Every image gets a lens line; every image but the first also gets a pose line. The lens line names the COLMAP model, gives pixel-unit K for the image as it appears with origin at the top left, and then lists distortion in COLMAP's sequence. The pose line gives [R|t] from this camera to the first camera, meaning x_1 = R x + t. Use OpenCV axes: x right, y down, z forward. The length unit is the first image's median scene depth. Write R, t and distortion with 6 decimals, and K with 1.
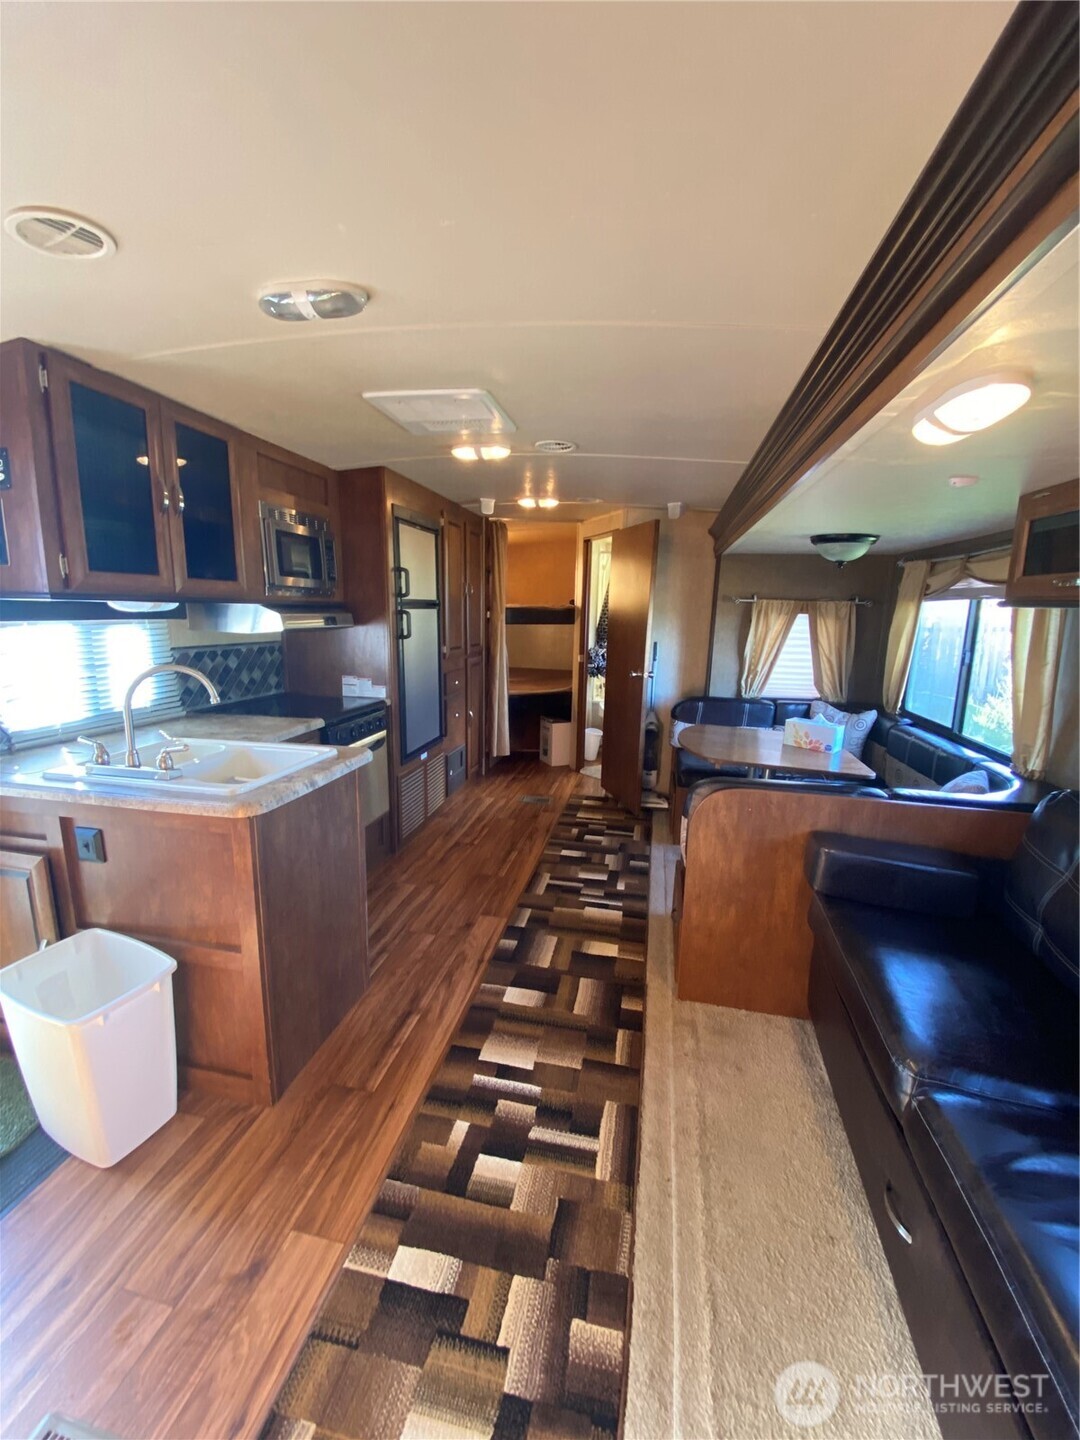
lens RADIAL K [[591.4, 0, 535.0], [0, 591.4, 721.0], [0, 0, 1]] dist [-0.026613, -0.001491]
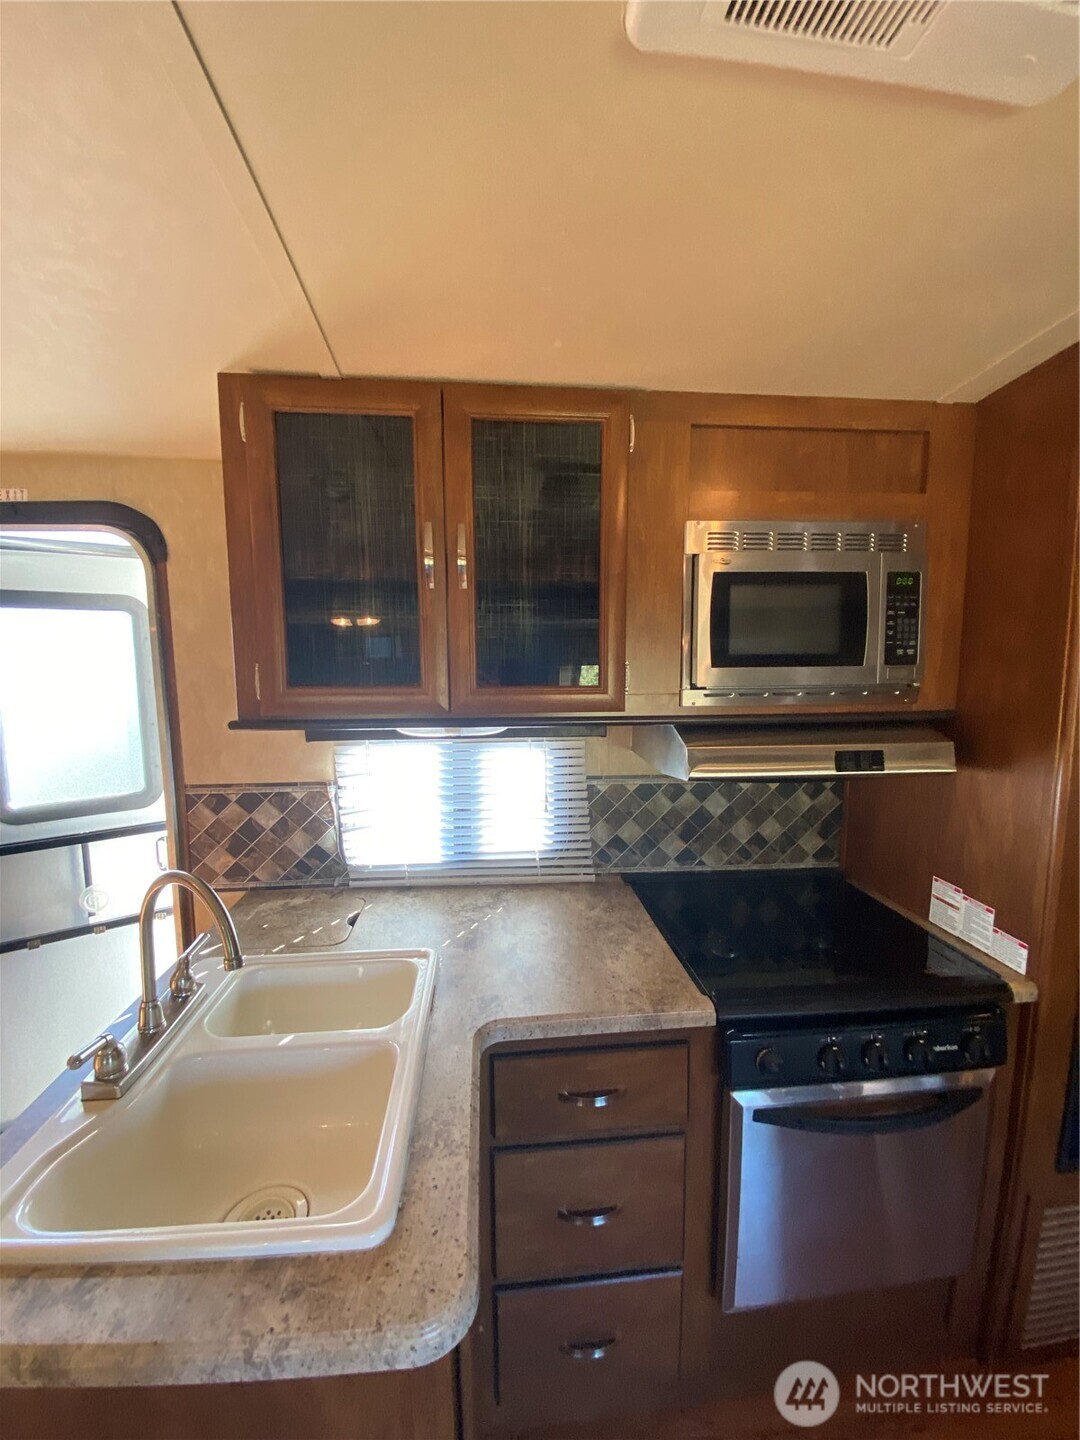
lens RADIAL K [[591.4, 0, 541.0], [0, 591.4, 722.0], [0, 0, 1]] dist [-0.026613, -0.001491]
pose [[0.289574, 0.086768, -0.953215, -0.018496], [-0.161527, 0.986029, 0.040685, -0.242478], [0.943428, 0.142188, 0.299544, 0.889137]]
